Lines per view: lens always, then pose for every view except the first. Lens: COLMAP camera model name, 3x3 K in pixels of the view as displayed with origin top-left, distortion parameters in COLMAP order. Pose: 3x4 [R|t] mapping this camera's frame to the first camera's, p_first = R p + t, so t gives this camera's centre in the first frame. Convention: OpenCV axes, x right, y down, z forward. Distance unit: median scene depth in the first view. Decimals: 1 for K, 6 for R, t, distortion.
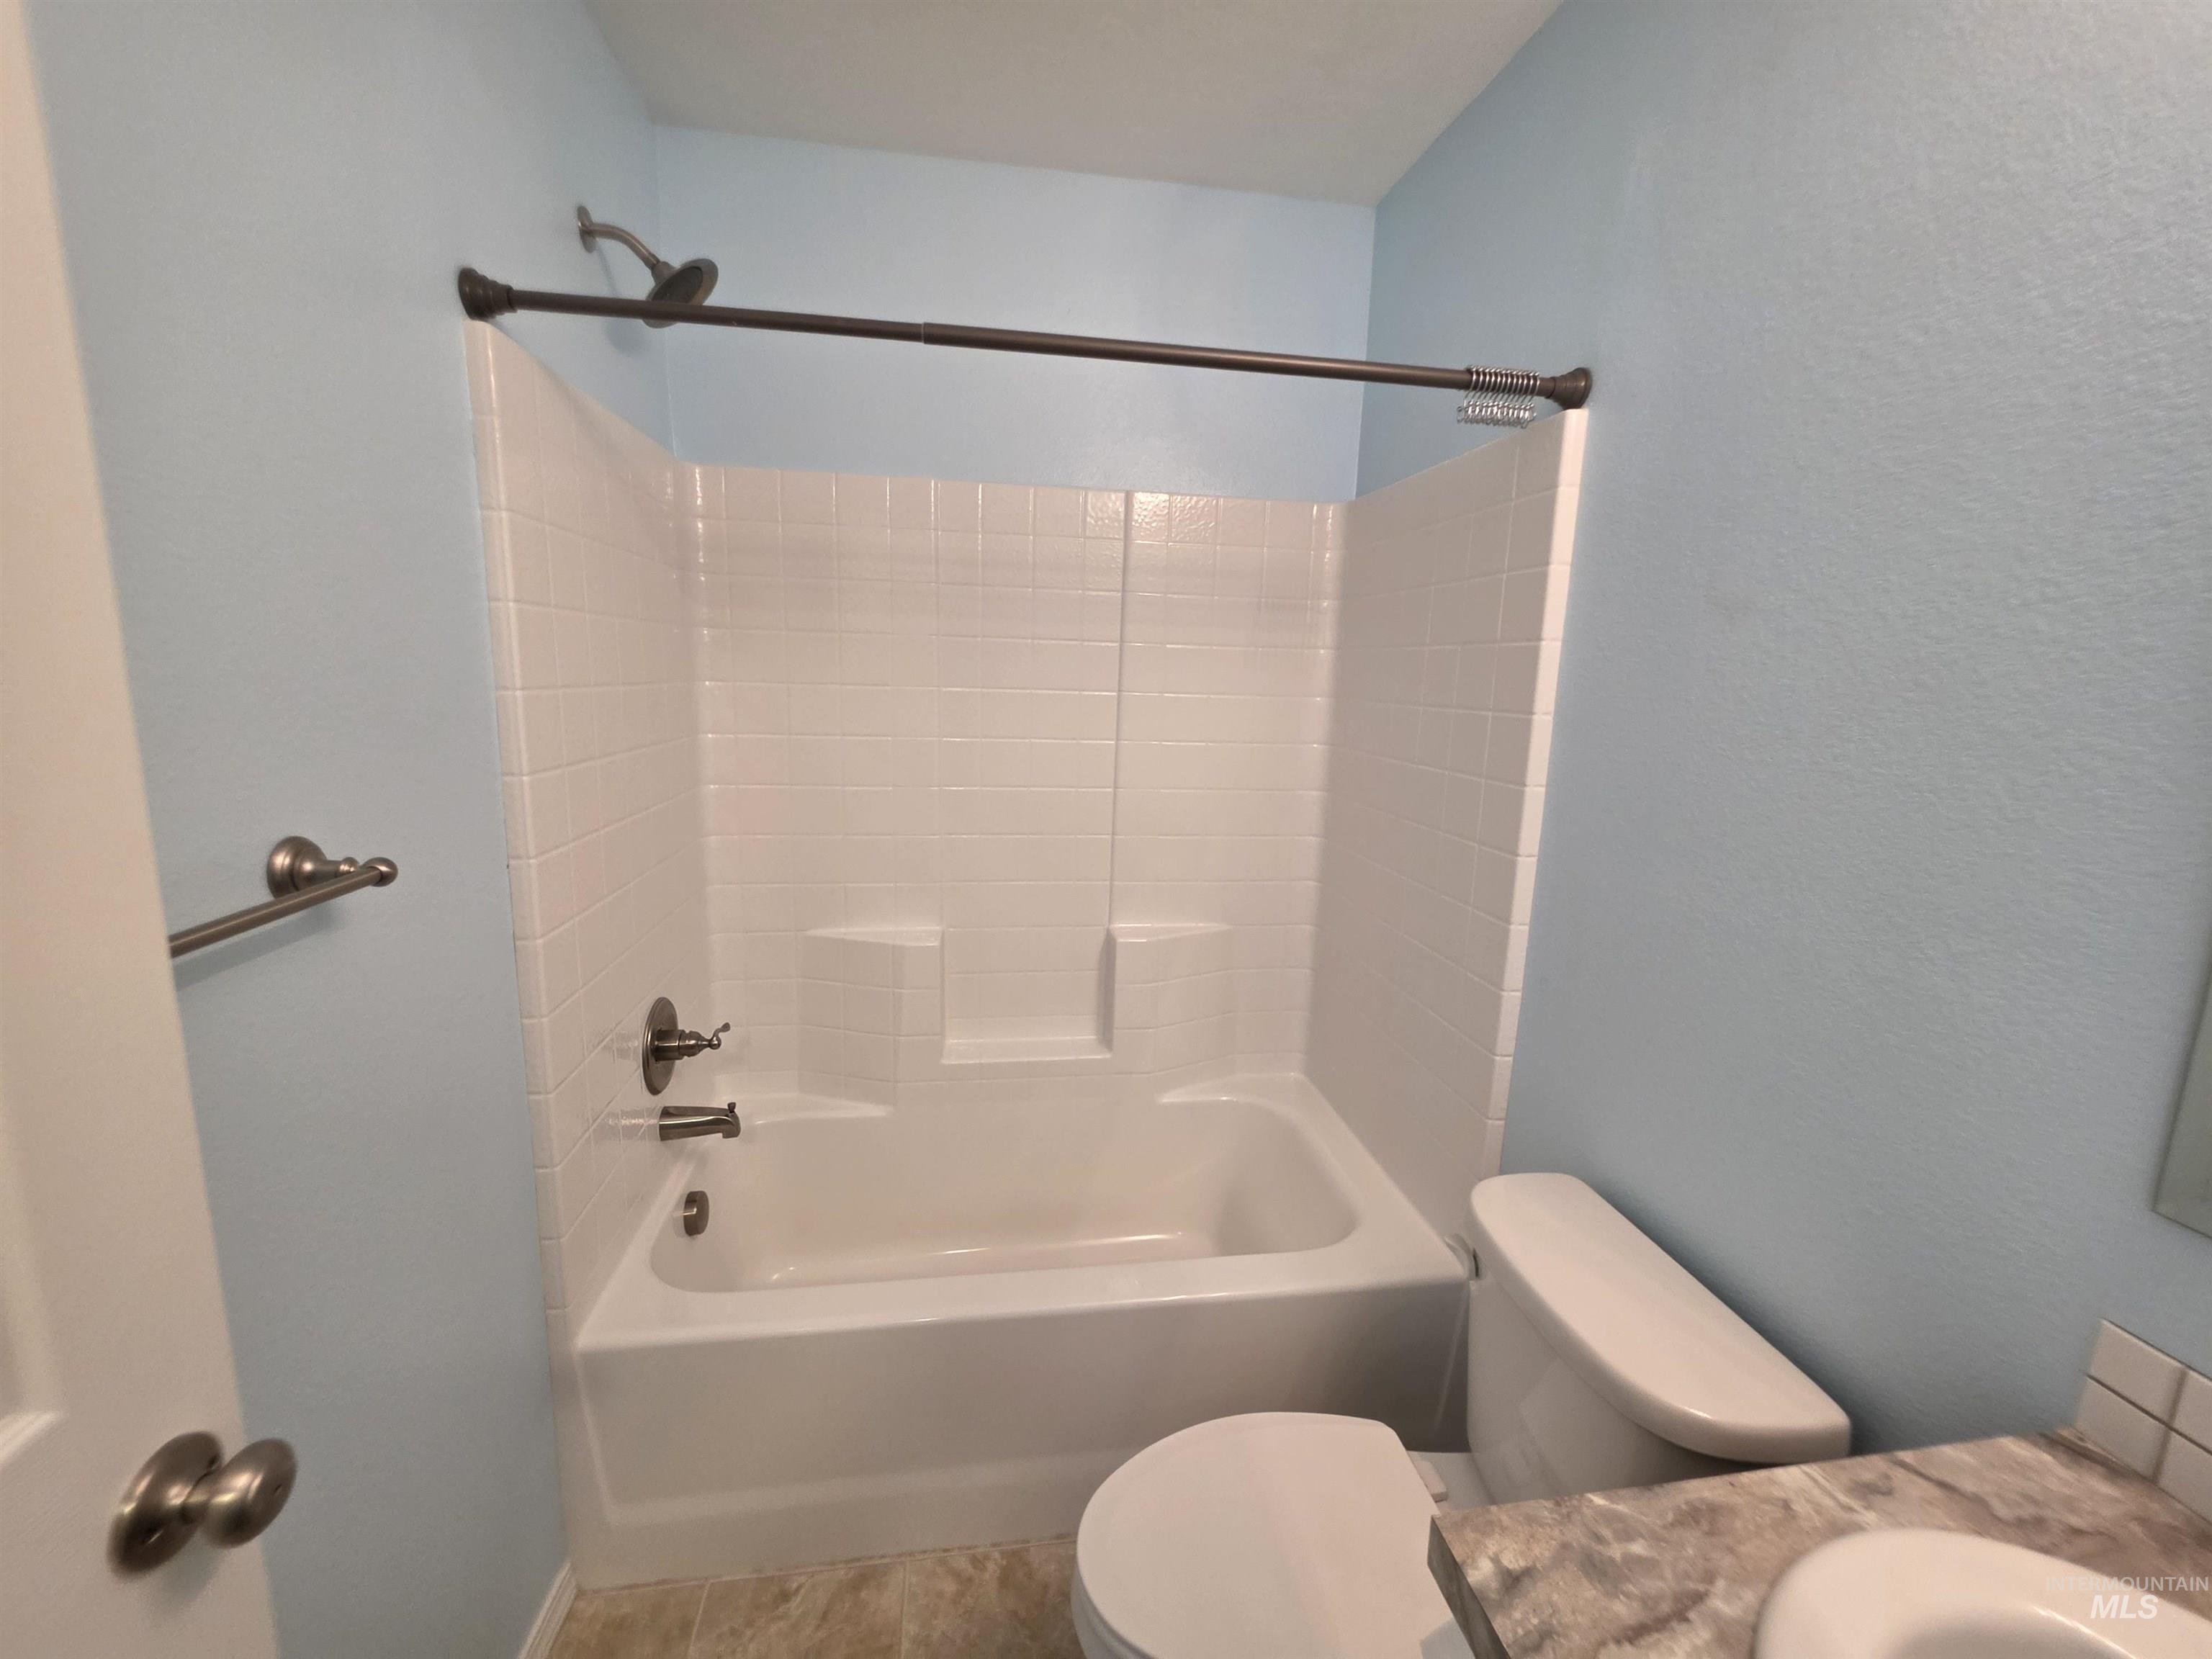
lens RADIAL K [[889.9, 0, 1100.7], [0, 889.9, 817.8], [0, 0, 1]] dist [-0.003321, -0.000018]
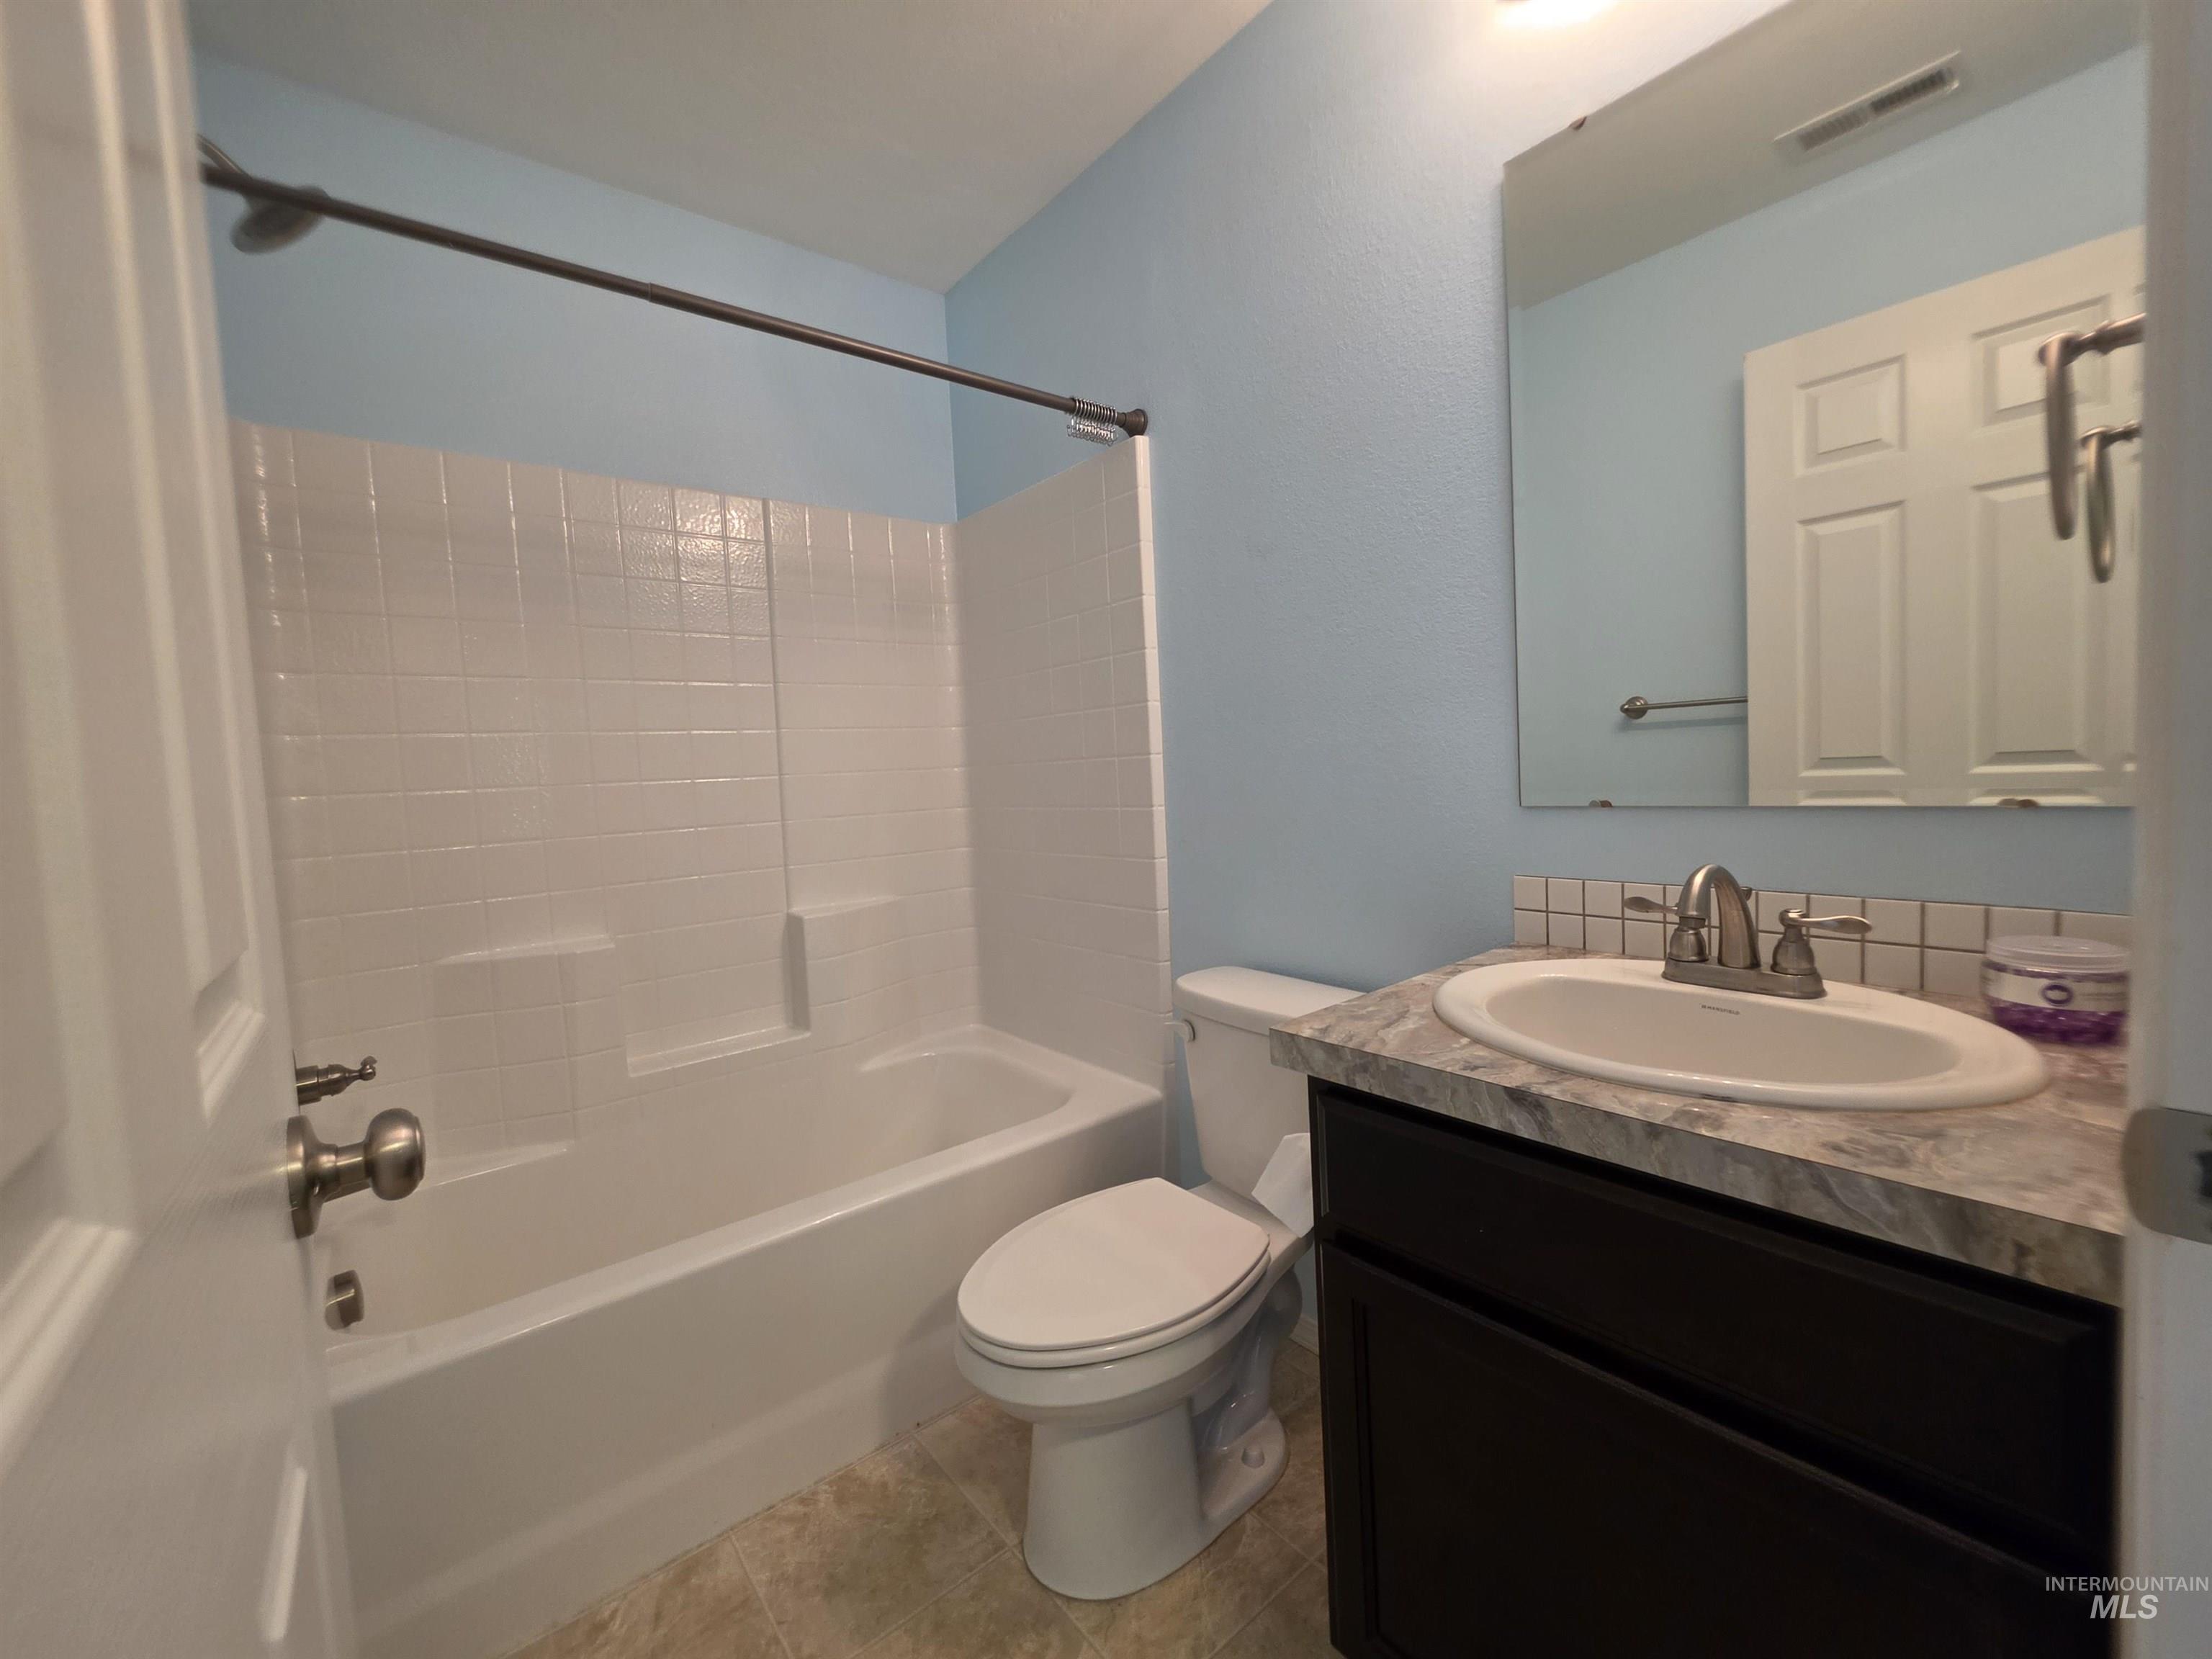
lens RADIAL K [[889.9, 0, 1100.7], [0, 889.9, 817.8], [0, 0, 1]] dist [-0.003321, -0.000018]
pose [[0.859327, -0.101781, 0.501197, -0.281830], [0.158349, 0.984790, -0.071509, 0.223325], [-0.486295, 0.140813, 0.862374, -0.111535]]
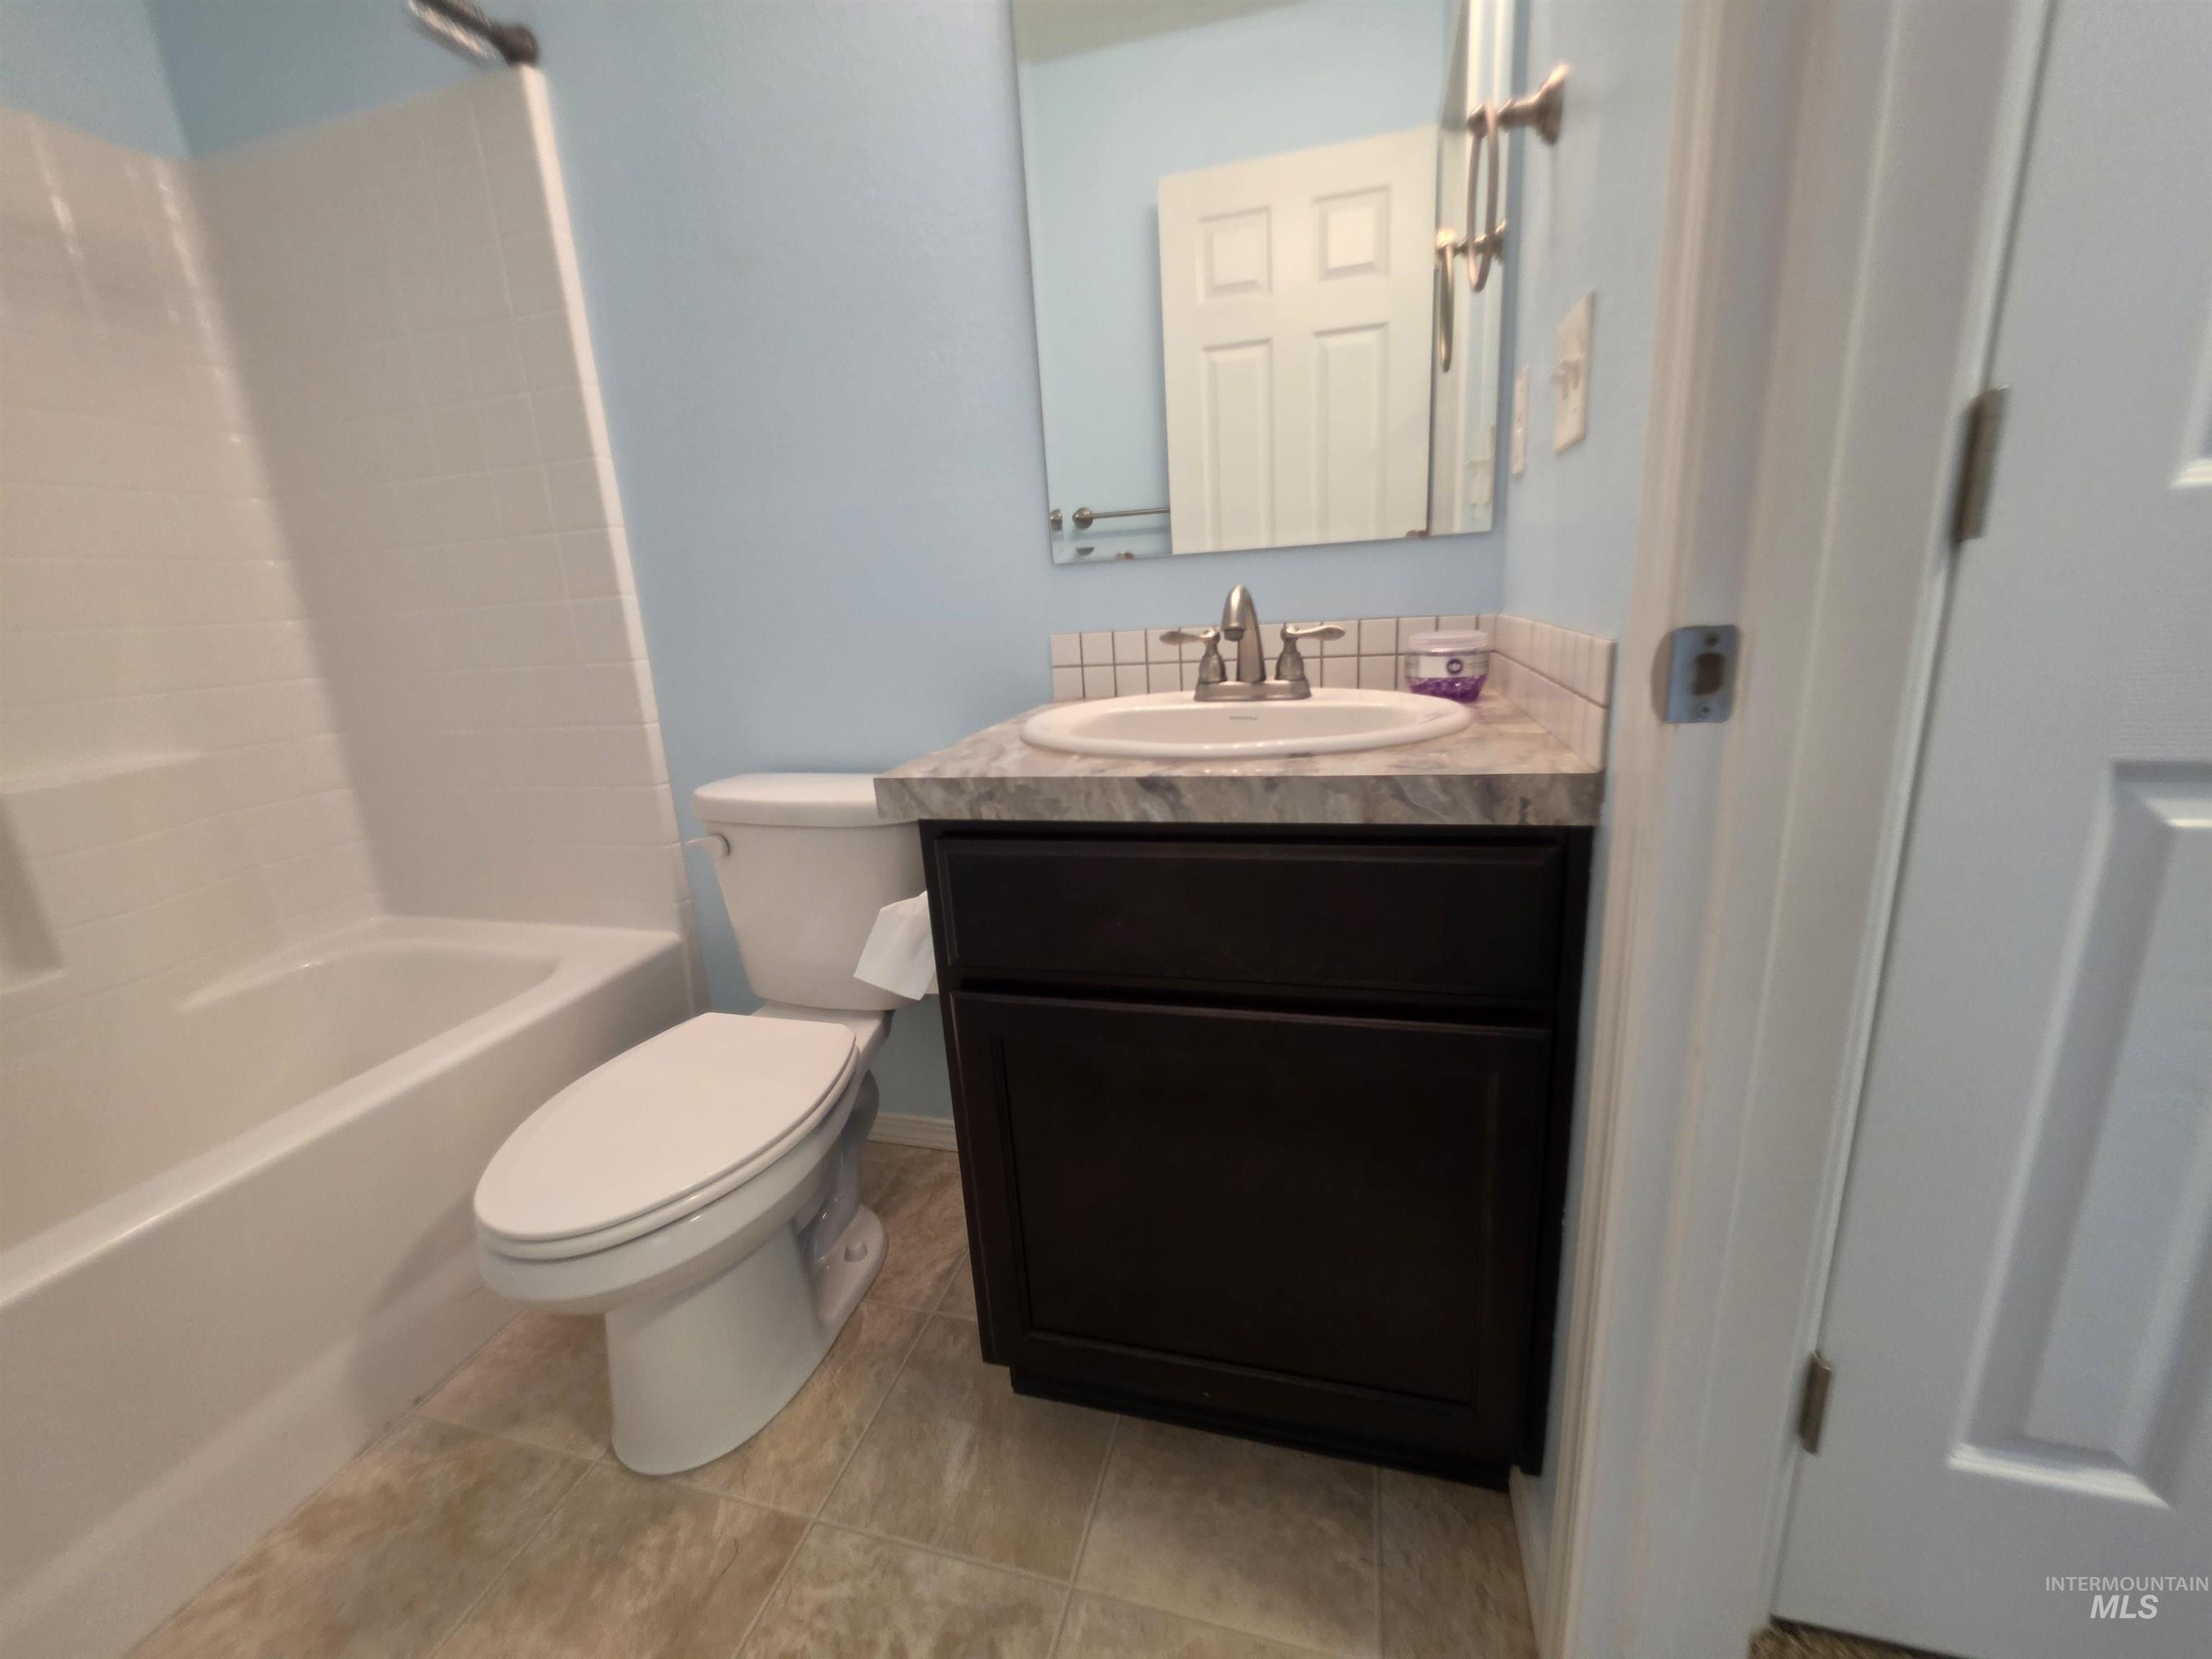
lens RADIAL K [[889.9, 0, 1100.7], [0, 889.9, 817.8], [0, 0, 1]] dist [-0.003321, -0.000018]
pose [[0.410517, -0.280289, 0.867706, -0.310967], [0.221890, 0.953688, 0.203086, 0.293221], [-0.884444, 0.109165, 0.453698, 0.035123]]
